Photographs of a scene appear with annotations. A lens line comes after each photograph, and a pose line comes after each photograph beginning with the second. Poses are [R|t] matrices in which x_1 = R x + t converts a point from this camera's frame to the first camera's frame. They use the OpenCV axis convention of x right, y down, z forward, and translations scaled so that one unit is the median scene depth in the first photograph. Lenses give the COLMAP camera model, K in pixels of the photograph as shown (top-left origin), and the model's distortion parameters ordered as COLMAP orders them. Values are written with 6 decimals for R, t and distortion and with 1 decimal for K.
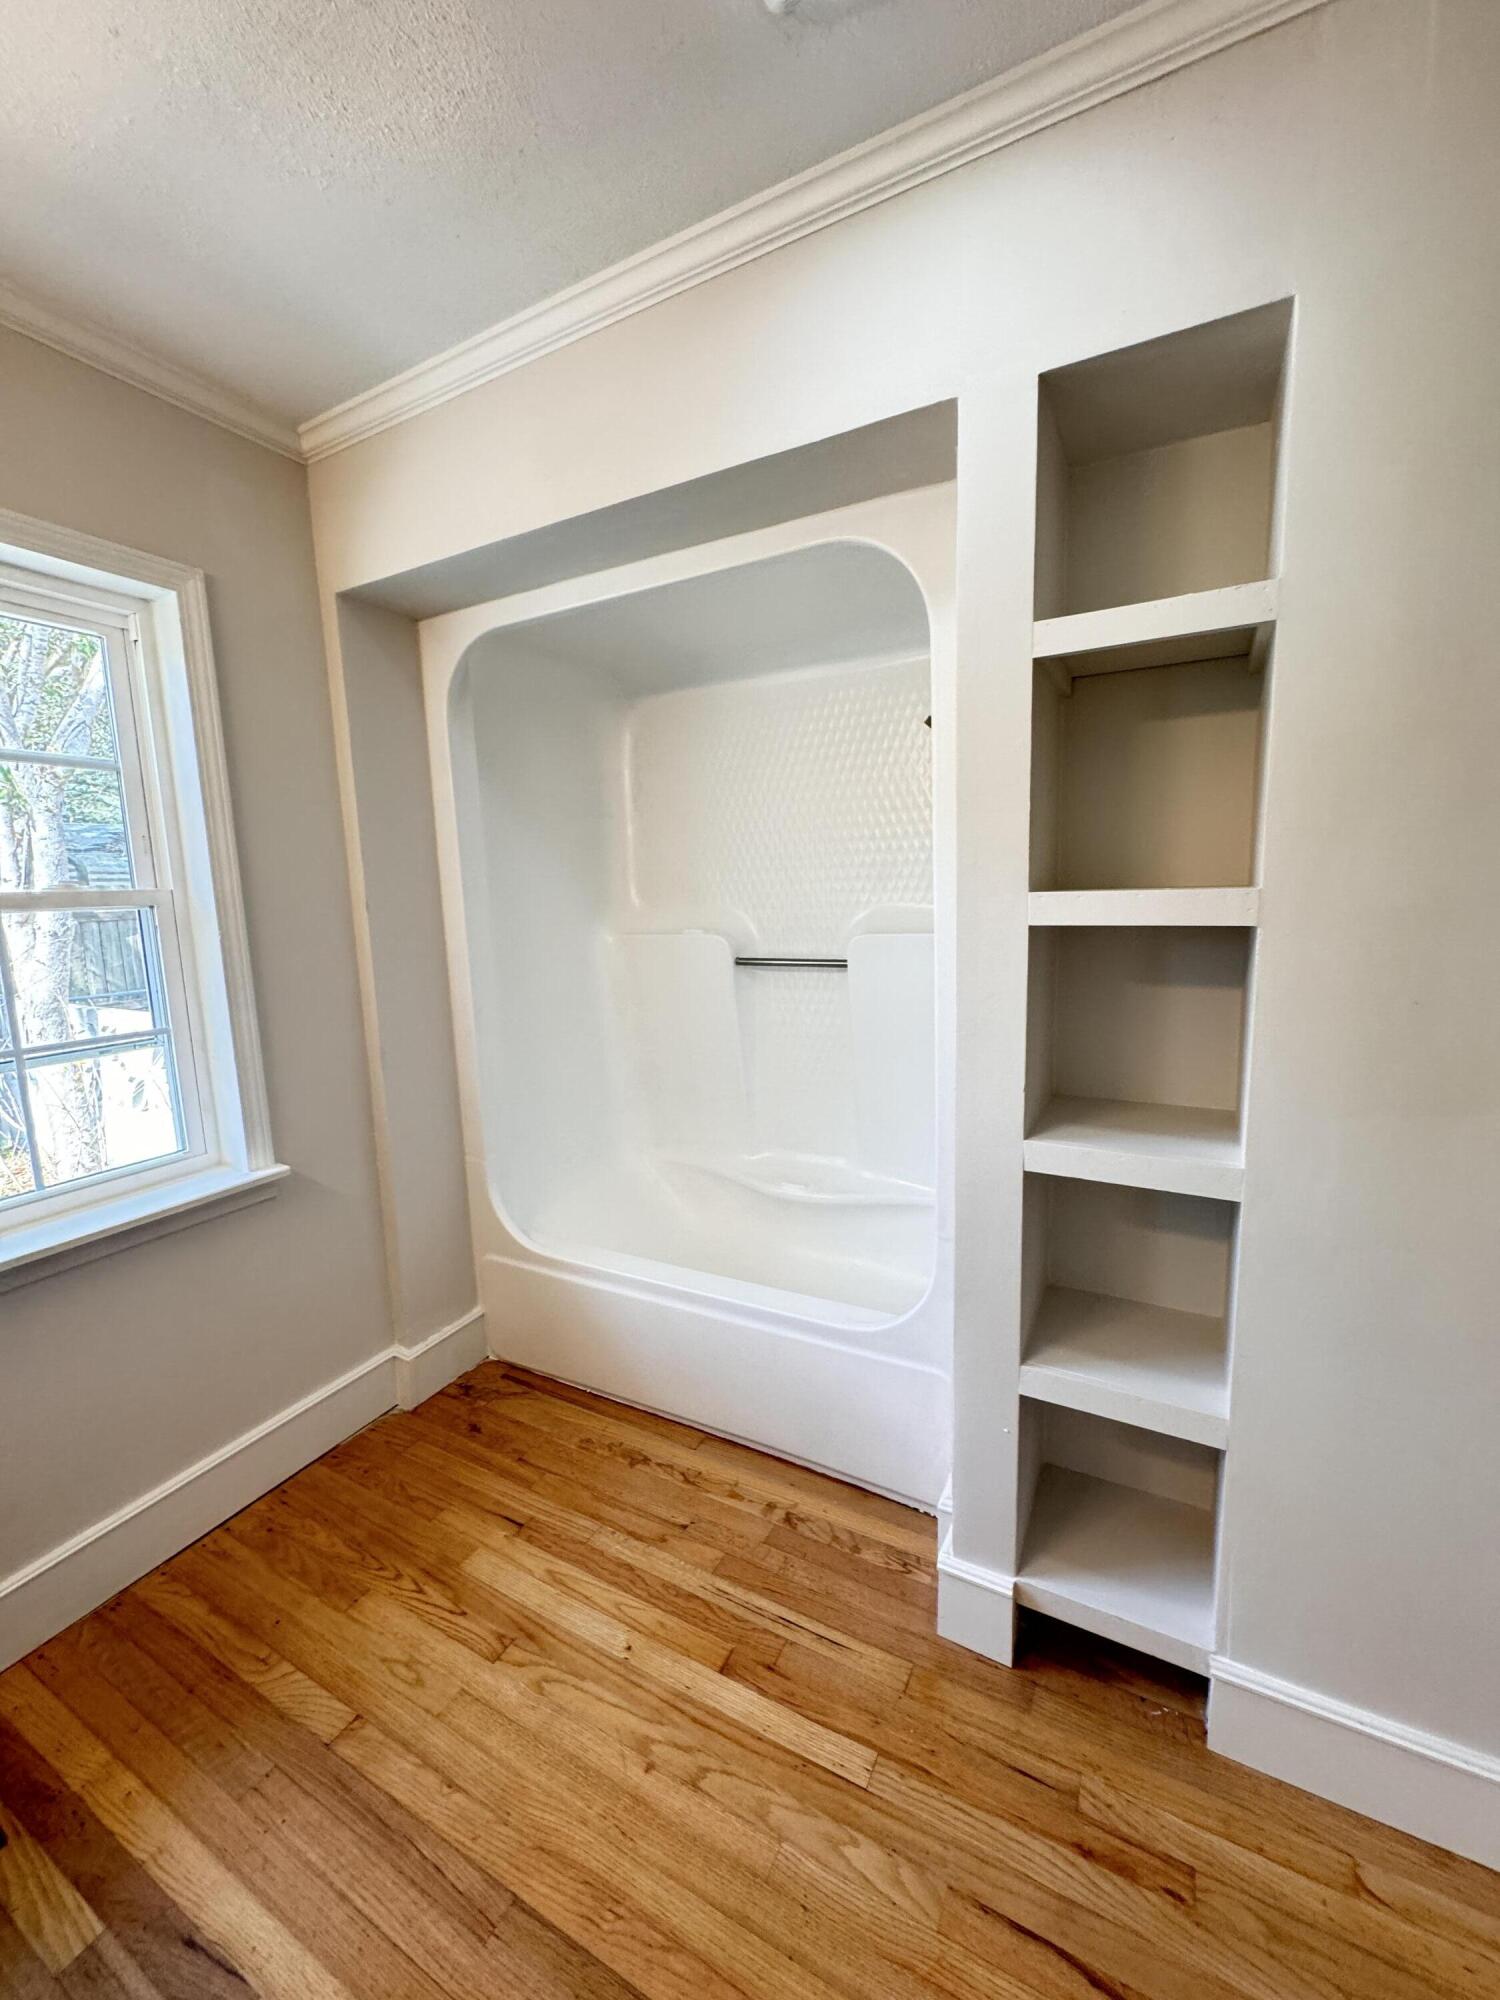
lens RADIAL K [[798.2, 0, 753.2], [0, 798.2, 996.4], [0, 0, 1]] dist [-0.001717, 0.001209]
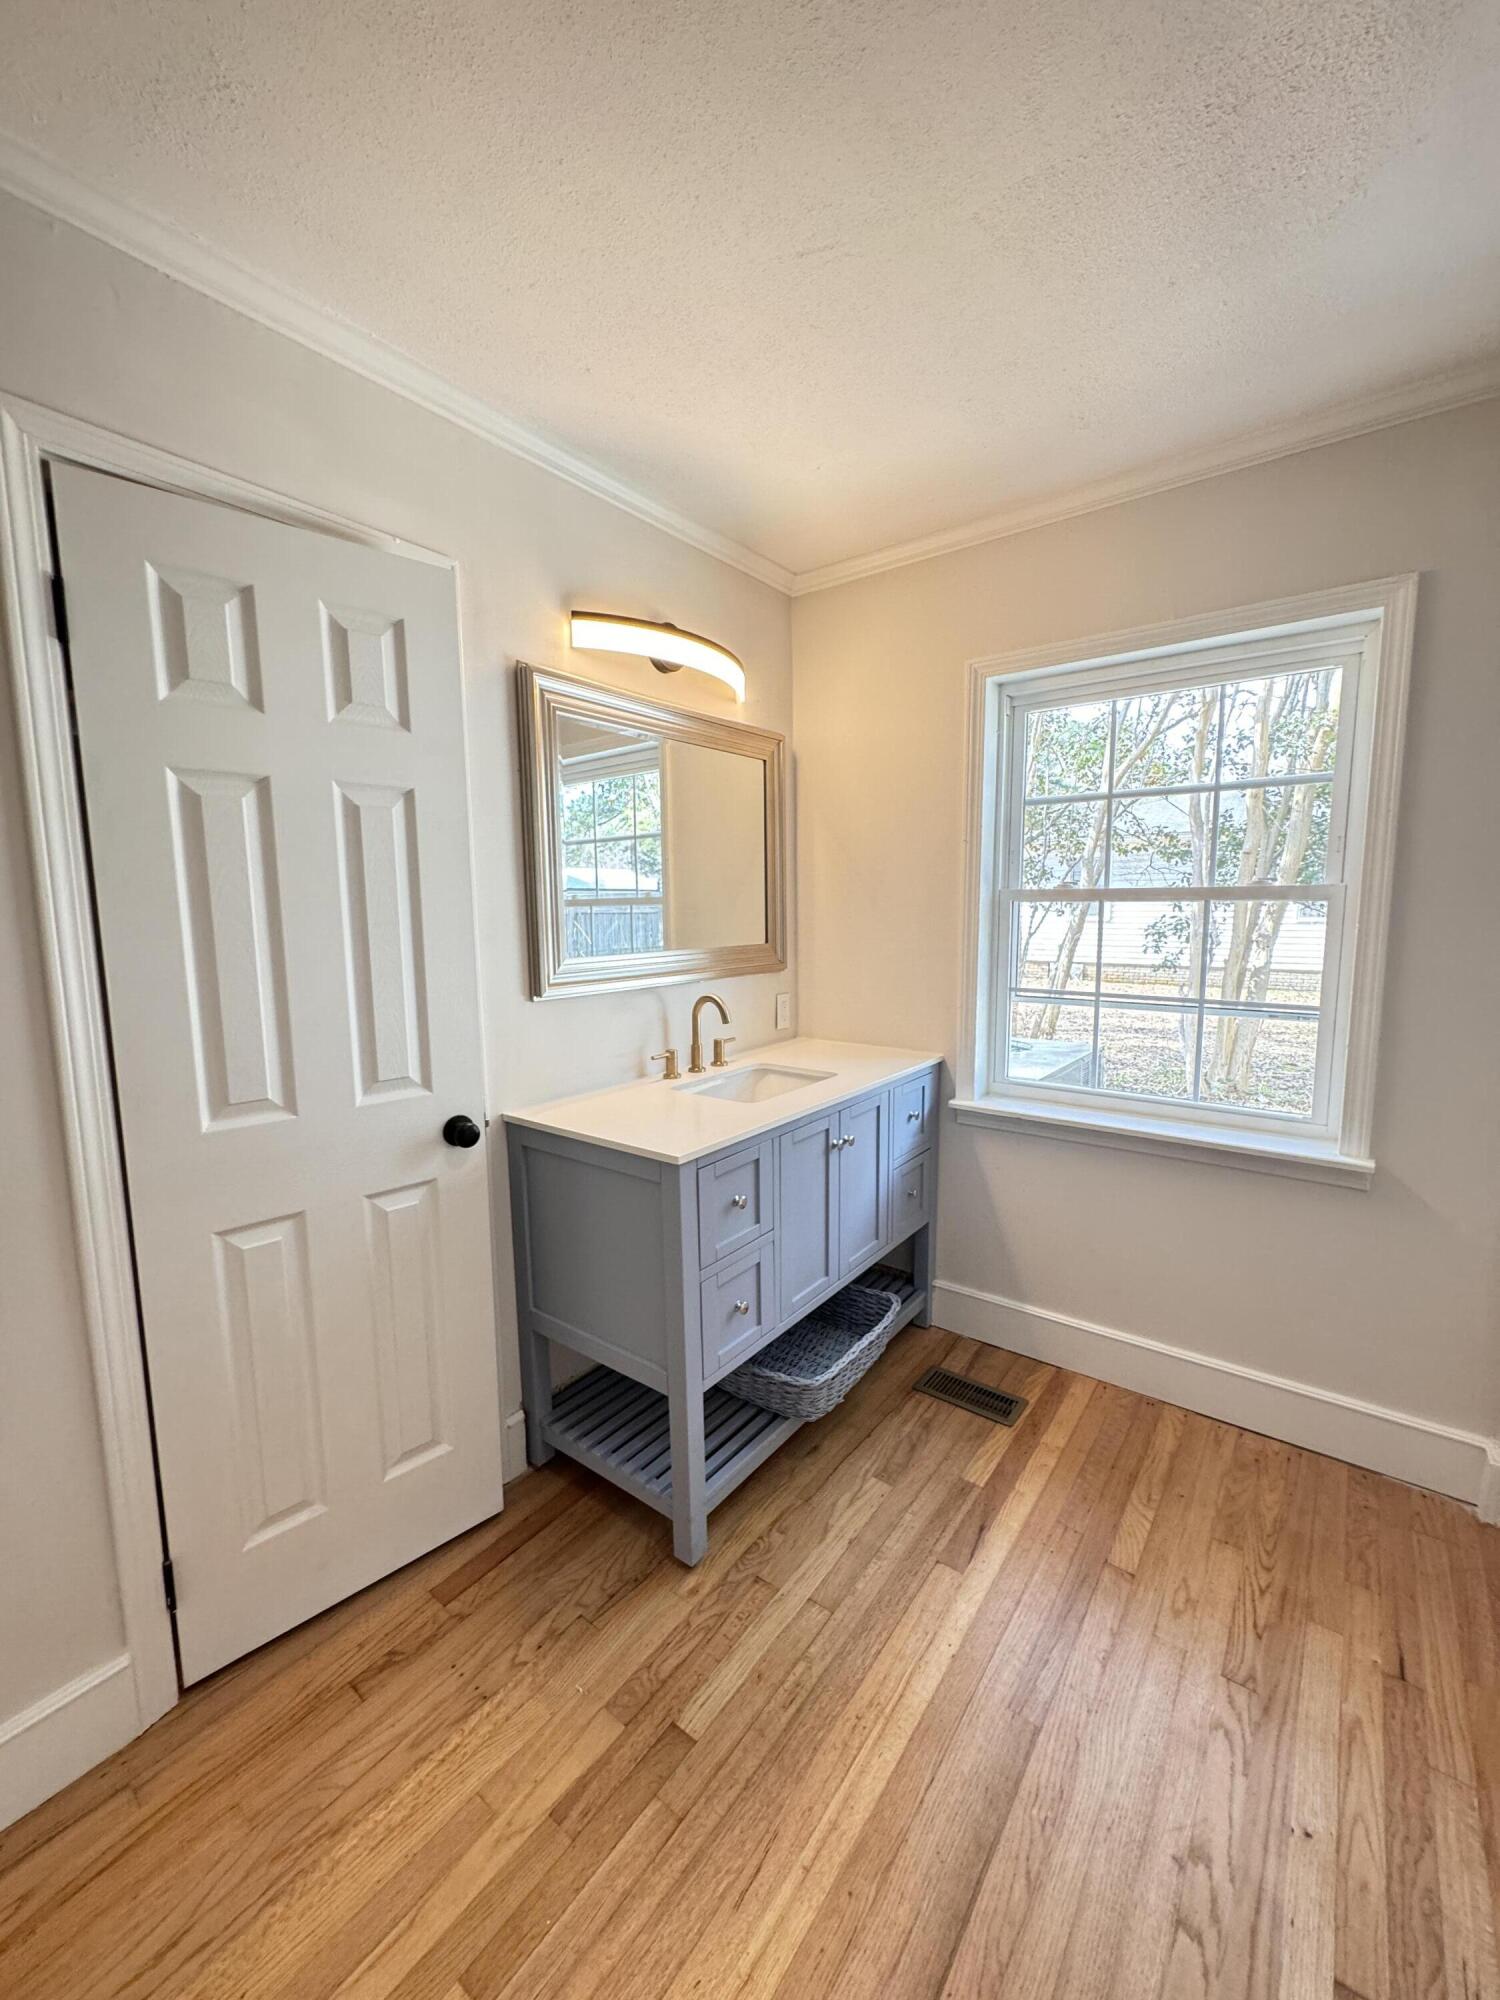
lens RADIAL K [[798.2, 0, 748.0], [0, 798.2, 997.2], [0, 0, 1]] dist [-0.001717, 0.001209]
pose [[-0.156286, 0.151950, -0.975954, 0.591601], [-0.122216, 0.977527, 0.171766, -0.082415], [0.980121, 0.146121, -0.134203, 0.426870]]
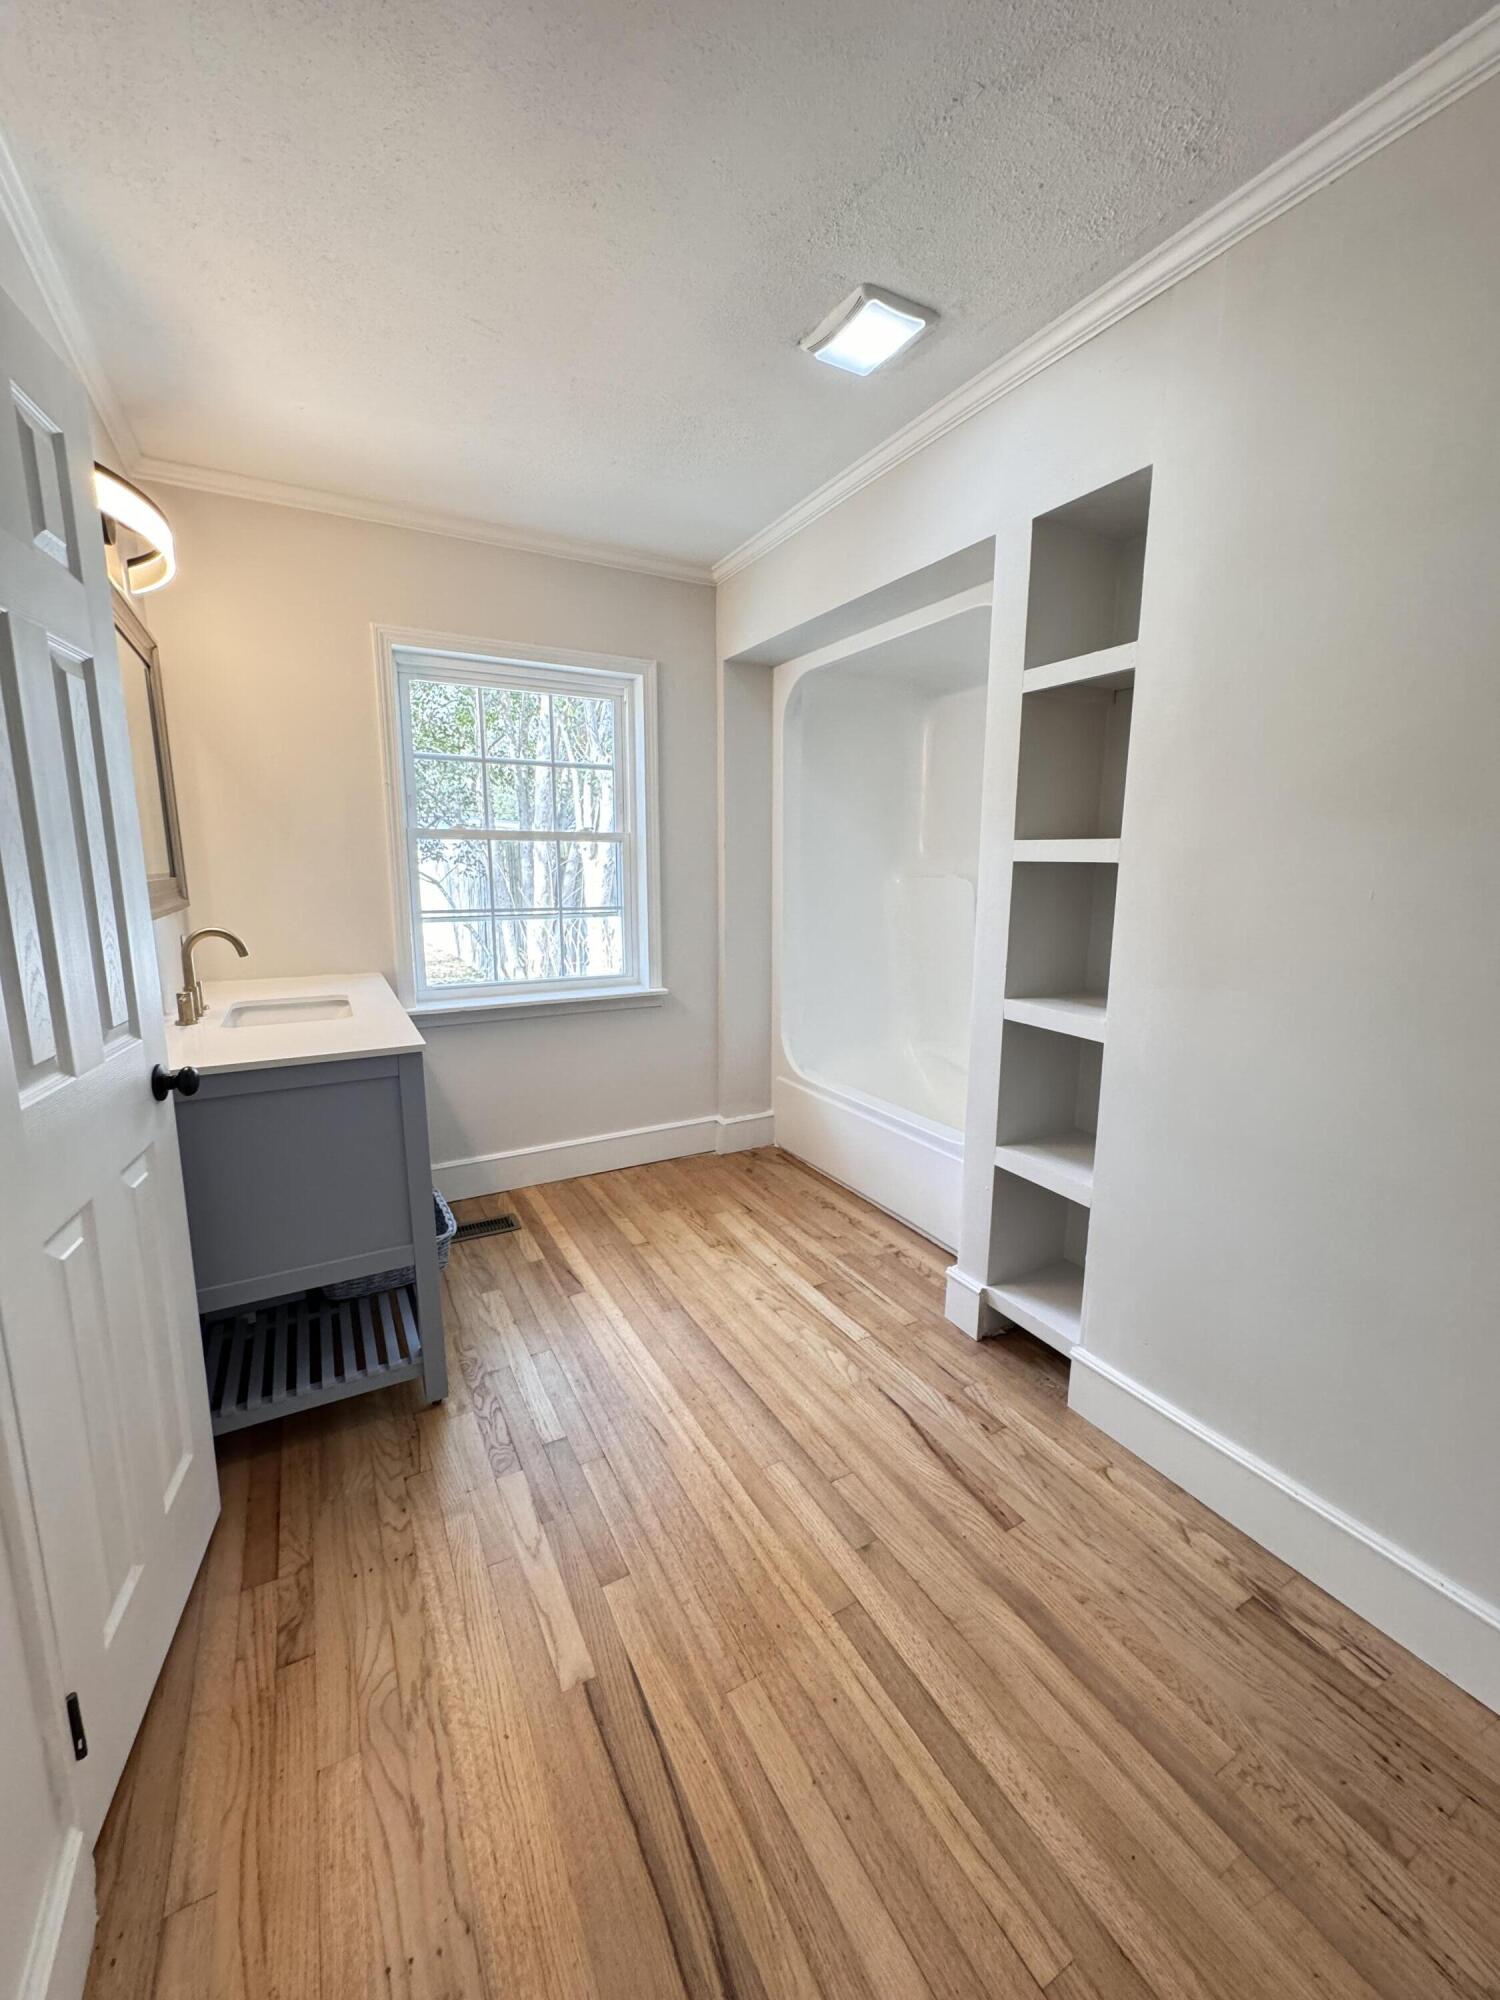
lens RADIAL K [[798.2, 0, 755.3], [0, 798.2, 996.8], [0, 0, 1]] dist [-0.001717, 0.001209]
pose [[0.842173, 0.127000, -0.524038, 0.662103], [-0.105847, 0.991896, 0.070280, 0.103767], [0.528716, -0.003720, 0.848790, -0.529765]]
